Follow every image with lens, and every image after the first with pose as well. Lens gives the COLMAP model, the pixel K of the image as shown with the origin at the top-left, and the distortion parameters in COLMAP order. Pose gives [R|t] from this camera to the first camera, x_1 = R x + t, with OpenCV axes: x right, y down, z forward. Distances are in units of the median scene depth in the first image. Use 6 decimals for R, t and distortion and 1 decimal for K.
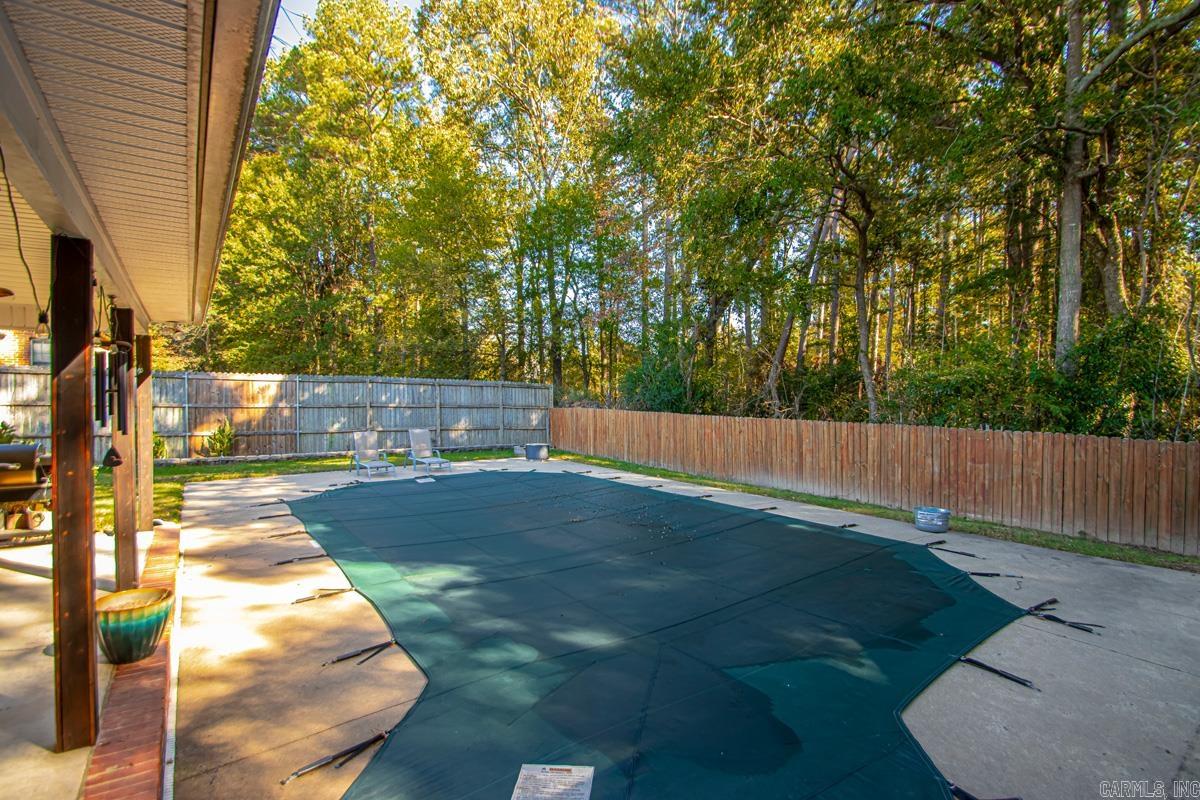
lens RADIAL K [[558.1, 0, 610.1], [0, 558.1, 400.8], [0, 0, 1]] dist [0.017922, -0.018810]
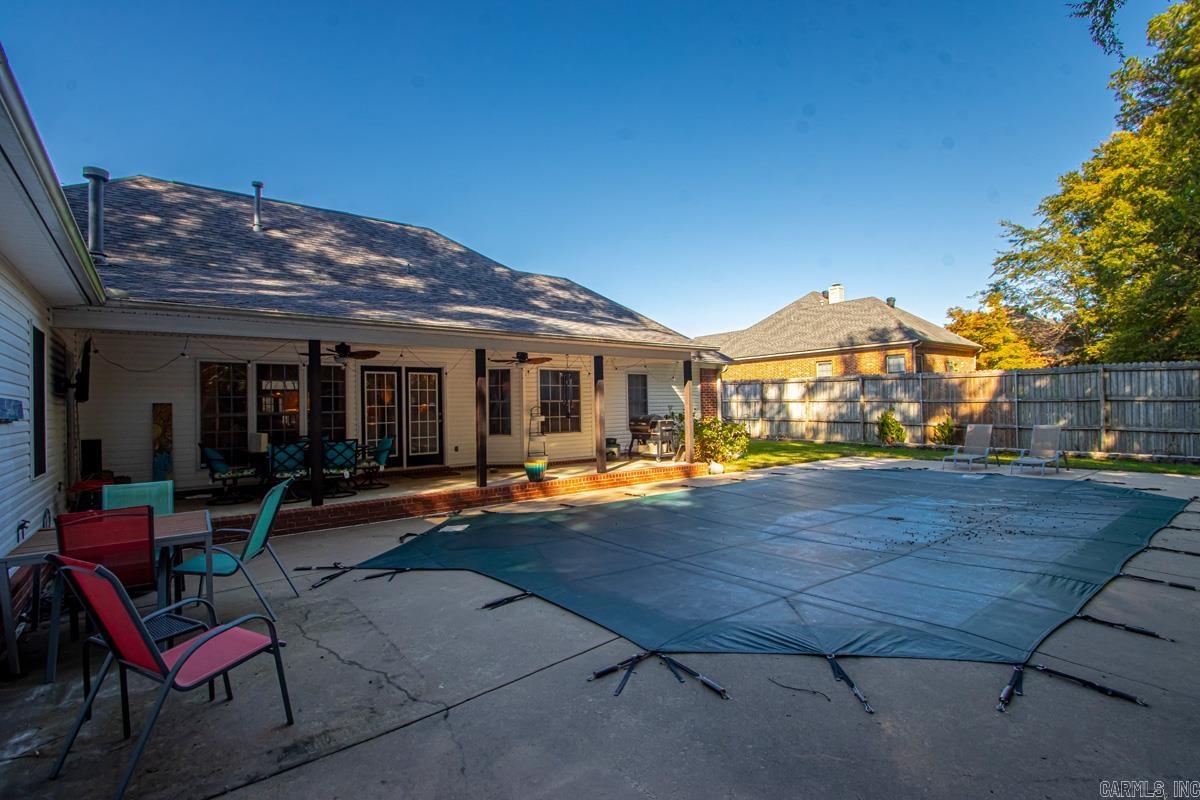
lens RADIAL K [[558.1, 0, 610.1], [0, 558.1, 400.8], [0, 0, 1]] dist [0.017922, -0.018810]
pose [[0.040833, -0.011091, -0.999104, 0.405255], [0.007899, 0.999911, -0.010777, 0.015405], [0.999135, -0.007451, 0.040917, 0.251272]]
